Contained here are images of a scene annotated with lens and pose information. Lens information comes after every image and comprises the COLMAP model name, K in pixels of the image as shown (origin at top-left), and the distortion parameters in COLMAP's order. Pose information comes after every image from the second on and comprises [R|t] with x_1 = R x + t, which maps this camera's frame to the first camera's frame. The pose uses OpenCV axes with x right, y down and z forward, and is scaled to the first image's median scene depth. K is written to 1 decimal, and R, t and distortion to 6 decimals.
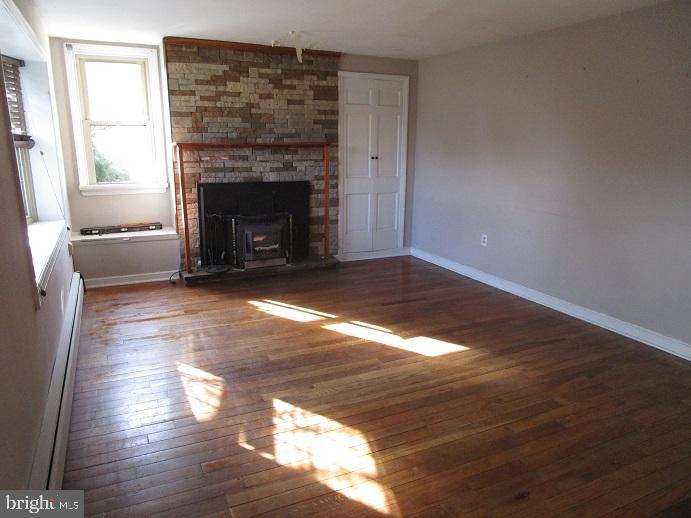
lens RADIAL K [[490.8, 0, 343.3], [0, 490.8, 257.0], [0, 0, 1]] dist [-0.022084, 0.000946]
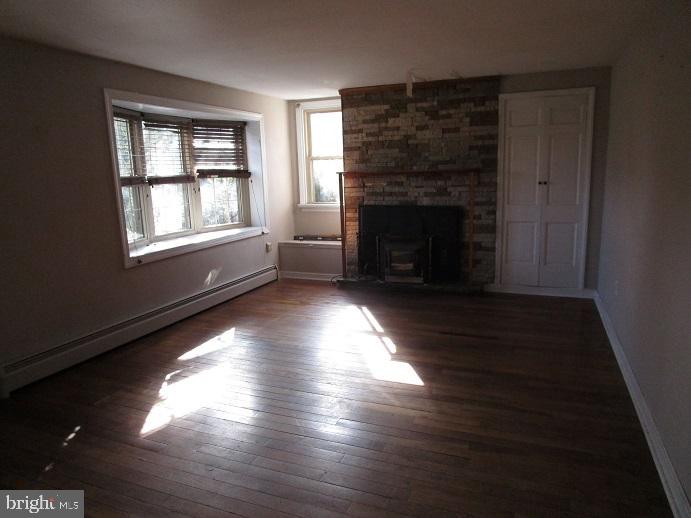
lens RADIAL K [[490.8, 0, 342.1], [0, 490.8, 260.1], [0, 0, 1]] dist [-0.022084, 0.000946]
pose [[0.671653, 0.108599, -0.732864, 0.550884], [-0.139998, 0.989981, 0.018394, -0.030852], [0.727519, 0.090245, 0.680127, 0.152835]]
